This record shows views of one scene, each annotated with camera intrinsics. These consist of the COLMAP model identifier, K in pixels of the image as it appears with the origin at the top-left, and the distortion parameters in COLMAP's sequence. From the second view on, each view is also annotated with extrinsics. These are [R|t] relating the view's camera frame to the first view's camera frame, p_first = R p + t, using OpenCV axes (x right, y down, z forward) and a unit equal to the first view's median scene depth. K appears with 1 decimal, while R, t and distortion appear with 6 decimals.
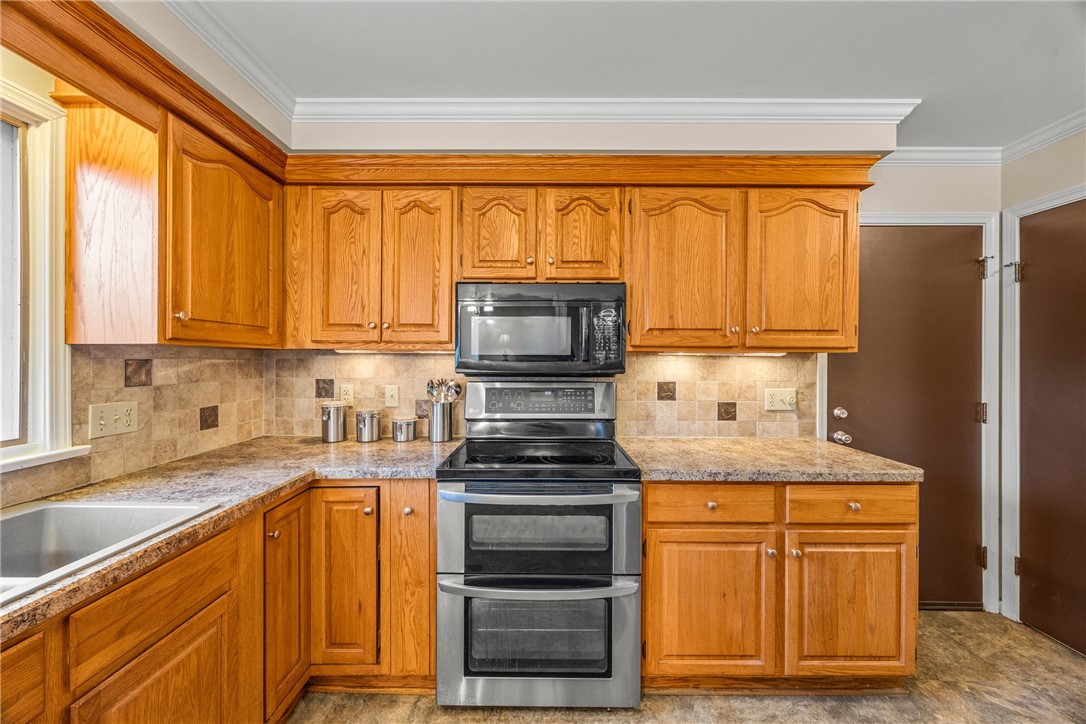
lens RADIAL K [[414.8, 0, 542.7], [0, 414.8, 360.7], [0, 0, 1]] dist [-0.002116, 0.000187]
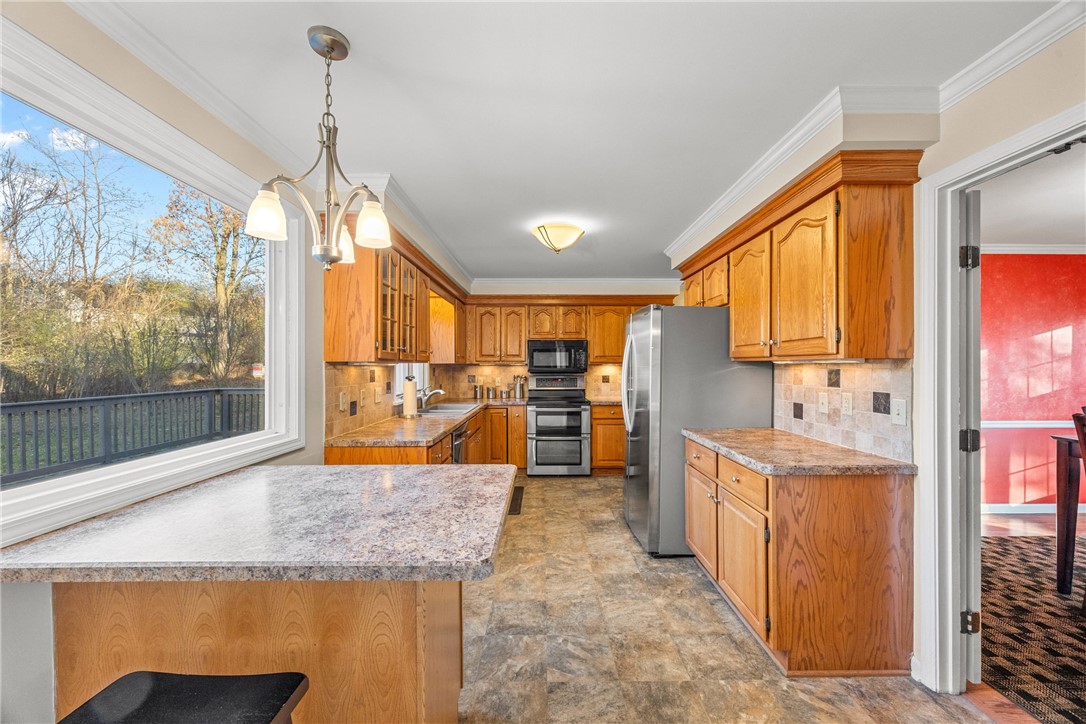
lens RADIAL K [[412.1, 0, 544.6], [0, 412.1, 363.8], [0, 0, 1]] dist [-0.000457, 0.000018]
pose [[0.999951, -0.005332, 0.008399, -0.117628], [0.005407, 0.999945, -0.008980, -0.001033], [-0.008351, 0.009025, 0.999924, -1.802624]]
